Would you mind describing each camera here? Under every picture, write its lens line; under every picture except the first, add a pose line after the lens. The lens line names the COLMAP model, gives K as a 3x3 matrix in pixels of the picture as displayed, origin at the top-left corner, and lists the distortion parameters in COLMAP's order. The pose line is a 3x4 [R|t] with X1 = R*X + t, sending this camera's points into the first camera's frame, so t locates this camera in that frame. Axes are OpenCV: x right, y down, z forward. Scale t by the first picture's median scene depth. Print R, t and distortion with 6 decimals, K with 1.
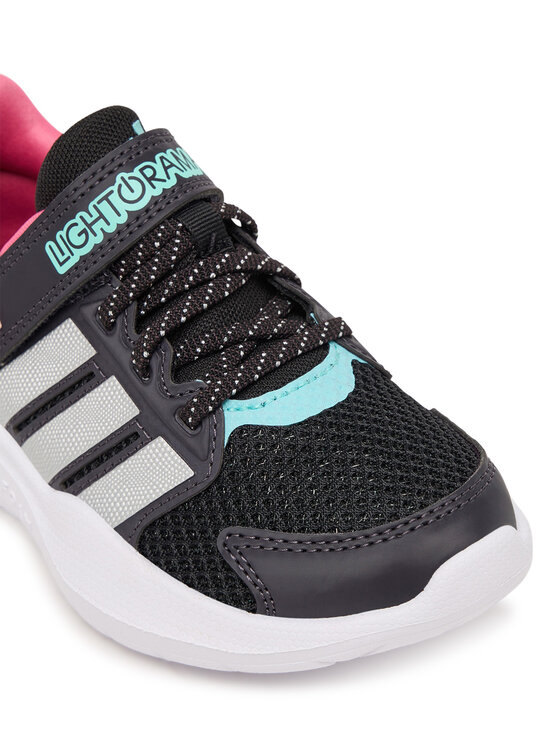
lens RADIAL K [[1524.9, 0, 274.8], [0, 1524.9, 371.9], [0, 0, 1]] dist [-0.207839, 0.000000]
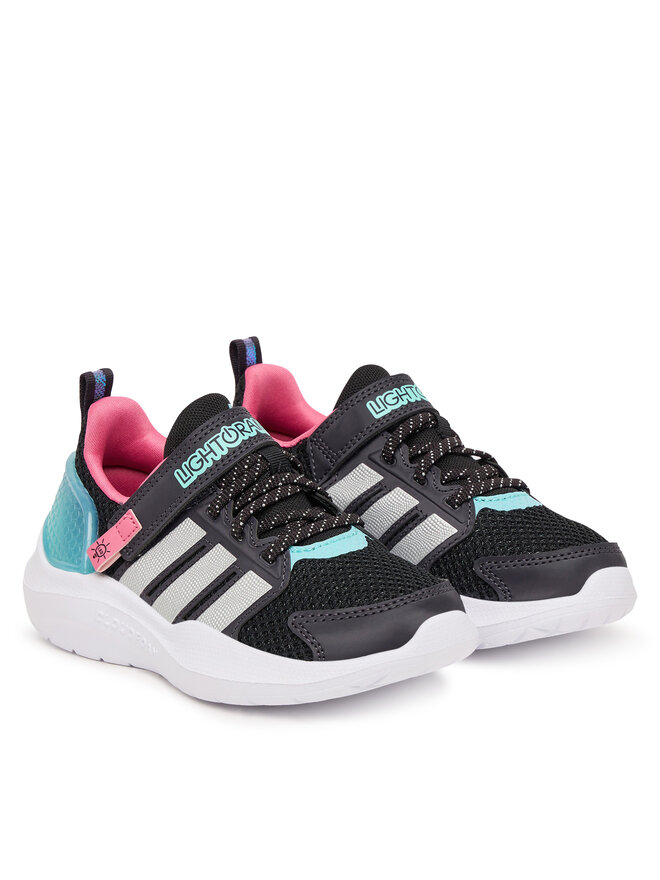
lens RADIAL K [[2586.8, 0, 331.6], [0, 2586.8, 440.4], [0, 0, 1]] dist [0.105722, 0.000000]
pose [[0.997600, 0.007827, 0.068795, -0.178102], [0.019585, 0.921111, -0.388807, 0.982107], [-0.066411, 0.389221, 0.918747, -1.593008]]
